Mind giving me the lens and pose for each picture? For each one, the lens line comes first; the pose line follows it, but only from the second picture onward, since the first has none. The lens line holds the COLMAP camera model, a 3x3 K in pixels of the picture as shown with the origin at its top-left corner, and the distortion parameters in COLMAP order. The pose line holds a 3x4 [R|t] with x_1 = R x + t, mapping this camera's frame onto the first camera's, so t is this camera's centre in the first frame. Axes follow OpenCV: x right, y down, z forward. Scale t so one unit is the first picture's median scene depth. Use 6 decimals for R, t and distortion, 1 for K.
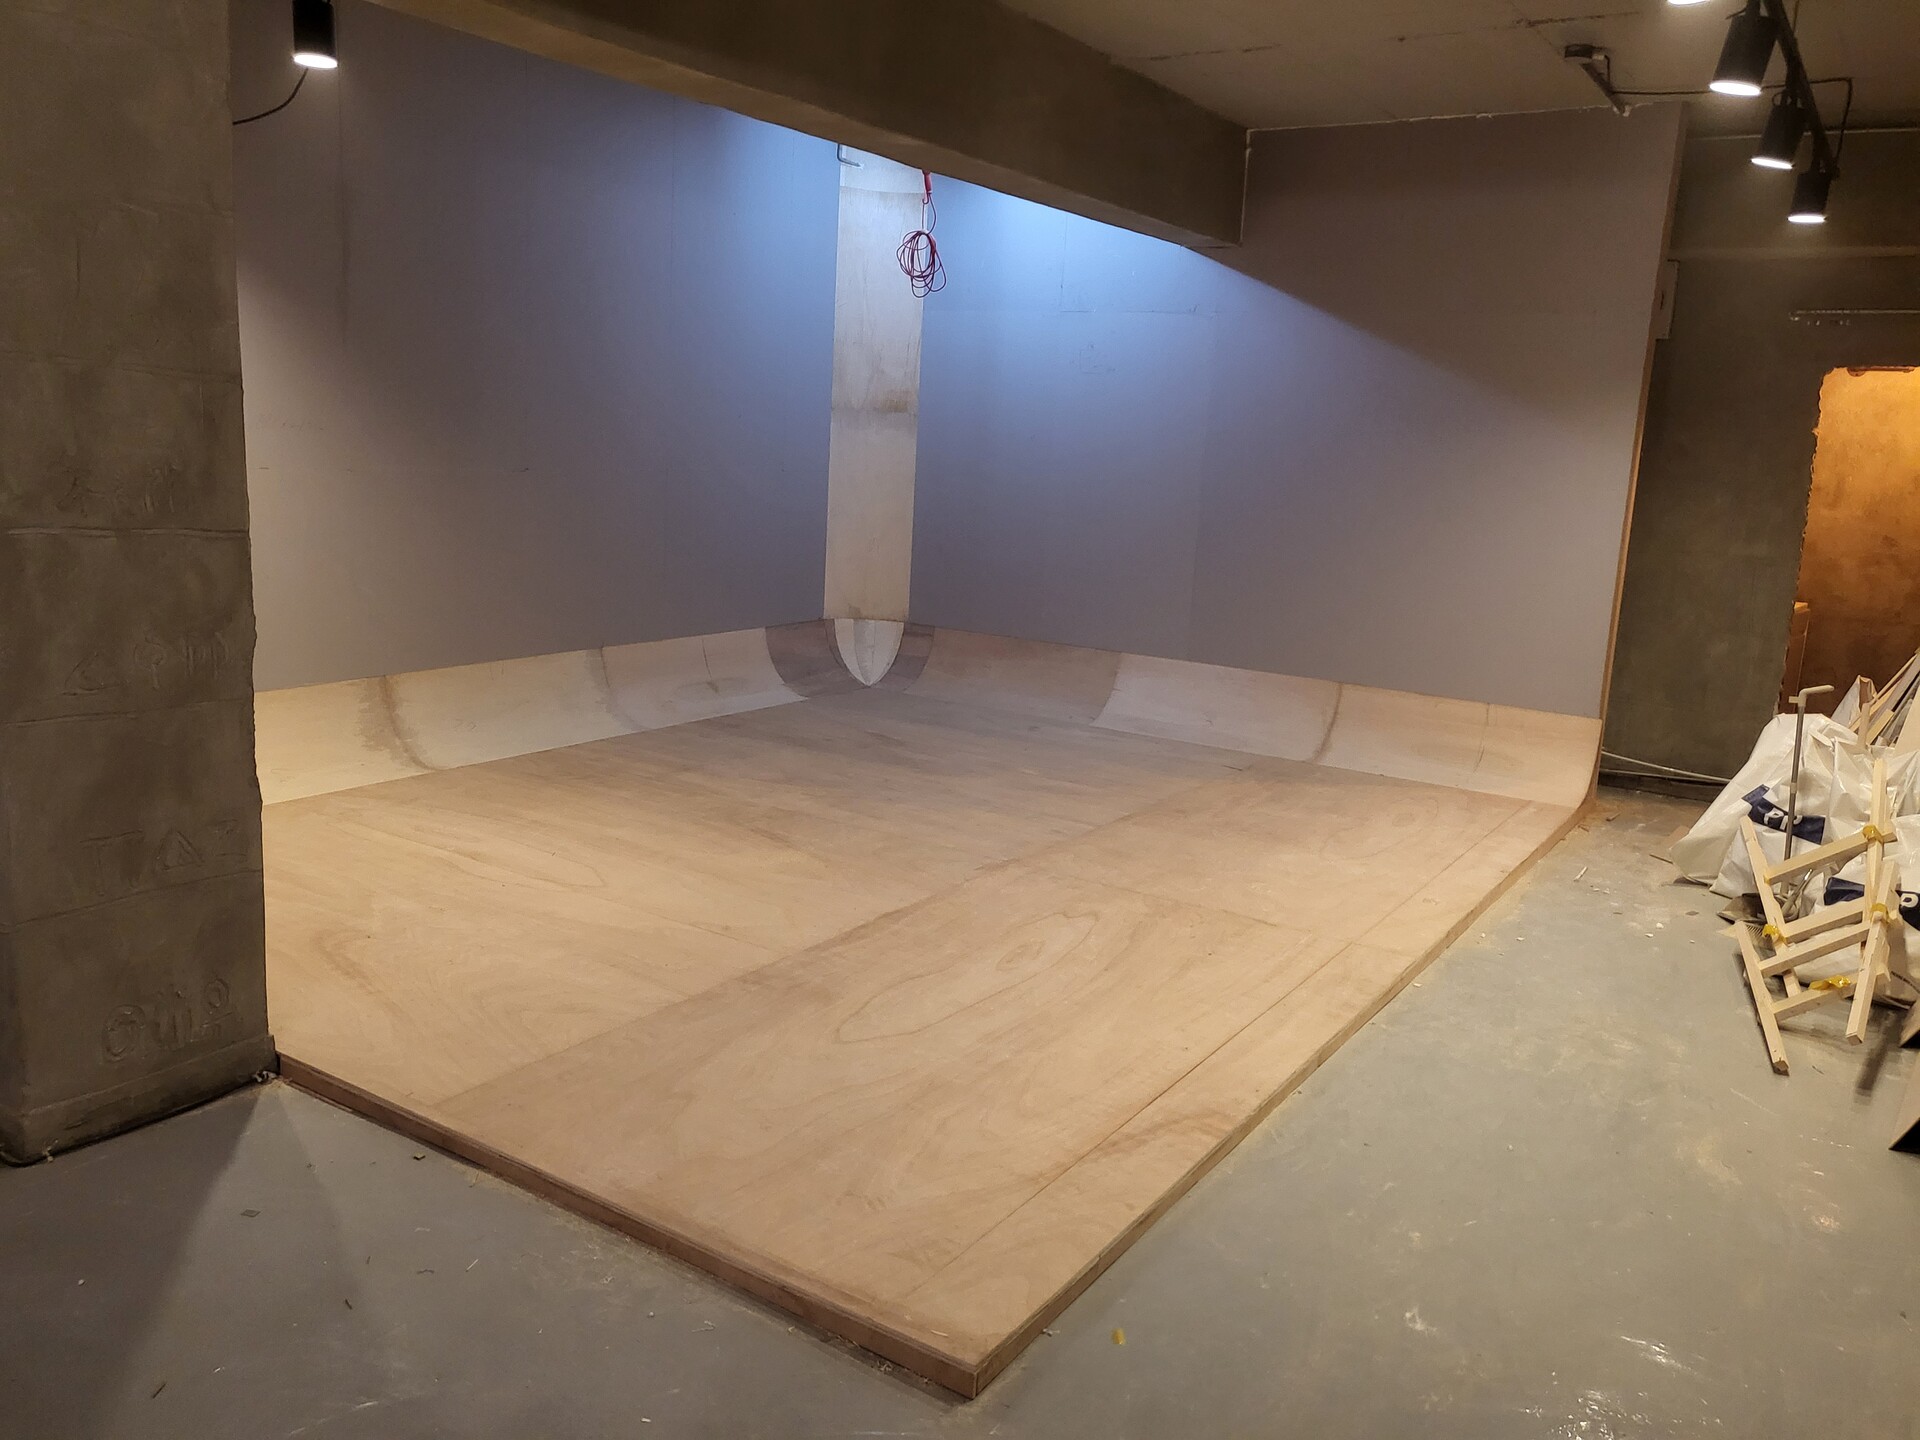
lens RADIAL K [[1505.6, 0, 959.7], [0, 1505.6, 717.2], [0, 0, 1]] dist [-0.005387, 0.044280]
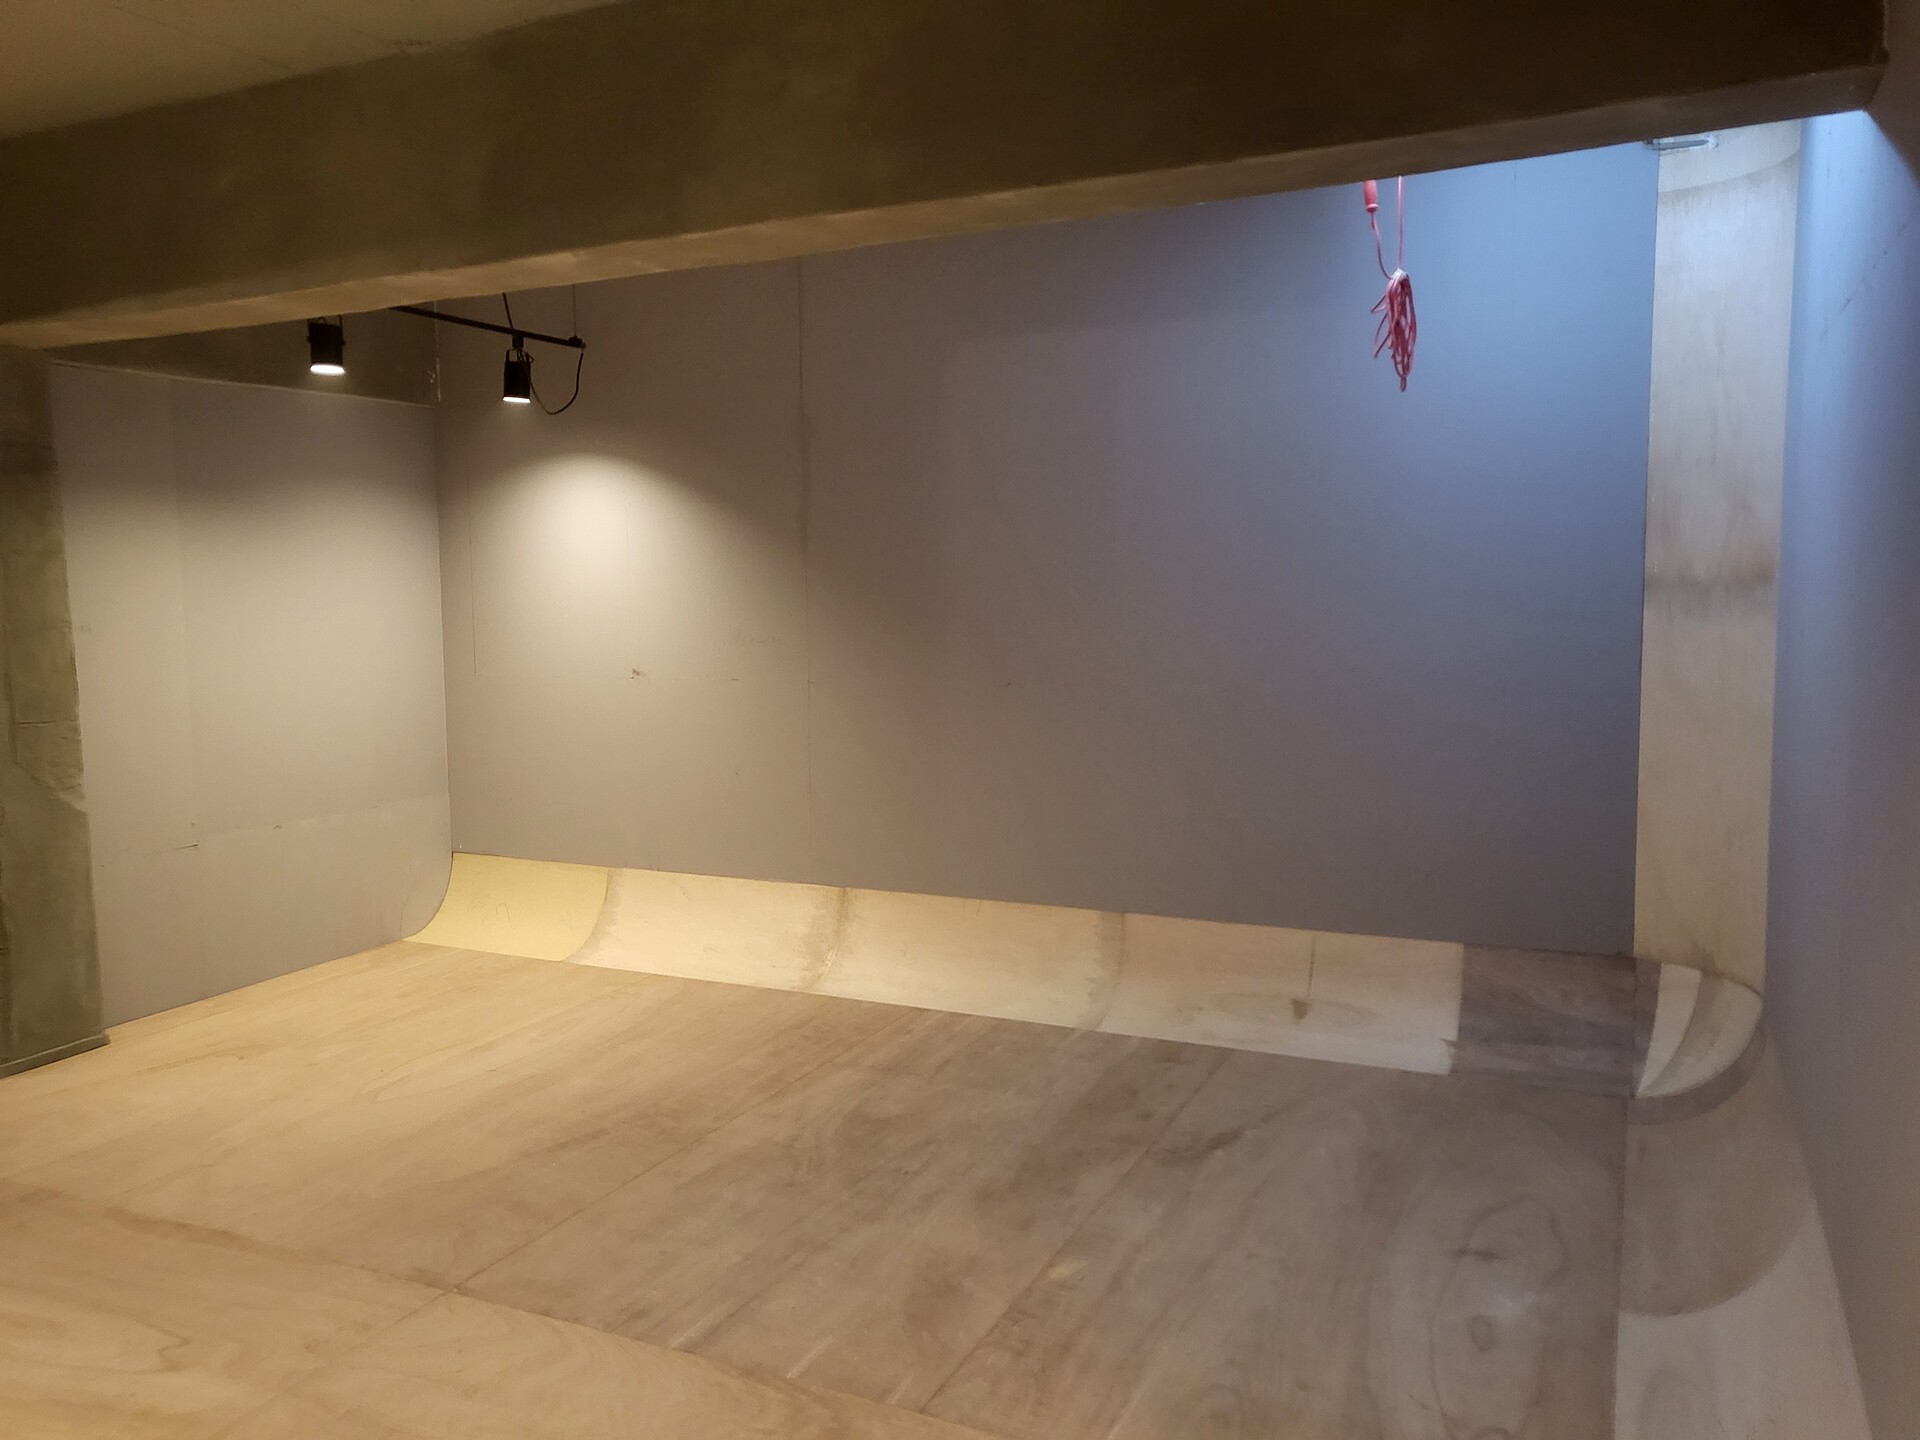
lens RADIAL K [[1505.6, 0, 956.3], [0, 1505.6, 716.9], [0, 0, 1]] dist [-0.005387, 0.044280]
pose [[0.115311, 0.037657, -0.992615, 0.454091], [-0.166992, 0.985794, 0.017999, -0.127771], [0.979192, 0.163683, 0.119961, 0.710157]]
